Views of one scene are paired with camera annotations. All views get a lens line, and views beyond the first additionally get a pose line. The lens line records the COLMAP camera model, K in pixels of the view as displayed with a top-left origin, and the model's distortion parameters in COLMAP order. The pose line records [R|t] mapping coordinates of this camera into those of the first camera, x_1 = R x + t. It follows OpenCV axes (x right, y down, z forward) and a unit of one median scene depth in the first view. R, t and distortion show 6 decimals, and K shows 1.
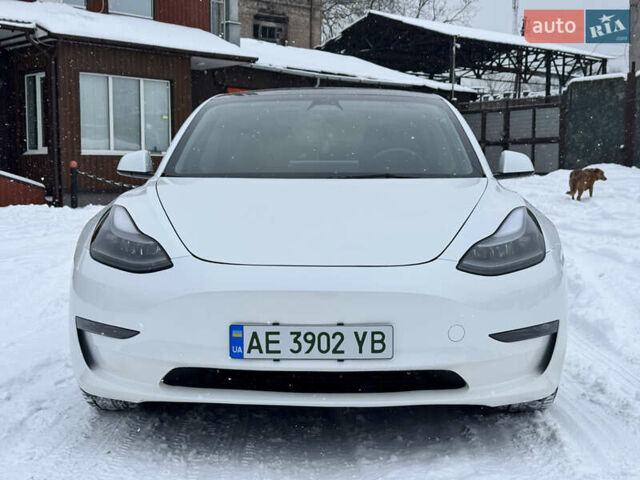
lens RADIAL K [[906.3, 0, 320.0], [0, 906.3, 240.0], [0, 0, 1]] dist [0.128955, -0.047697]
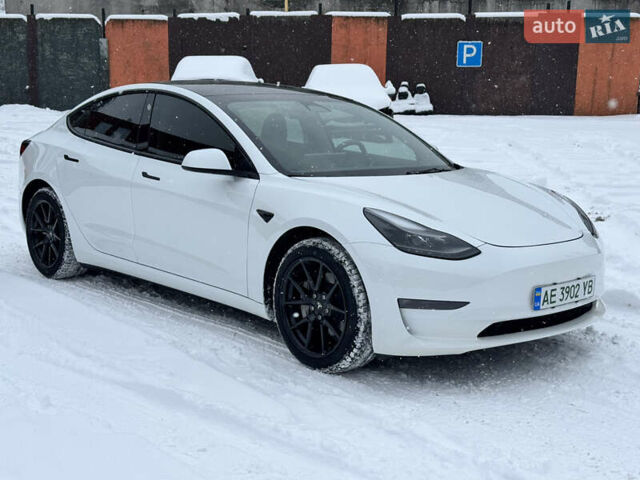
lens RADIAL K [[906.3, 0, 320.0], [0, 906.3, 240.0], [0, 0, 1]] dist [0.128955, -0.047697]
pose [[0.726257, -0.096378, 0.680633, -1.351834], [0.042625, 0.994531, 0.095344, -0.140487], [-0.686100, -0.040232, 0.726394, 0.165739]]
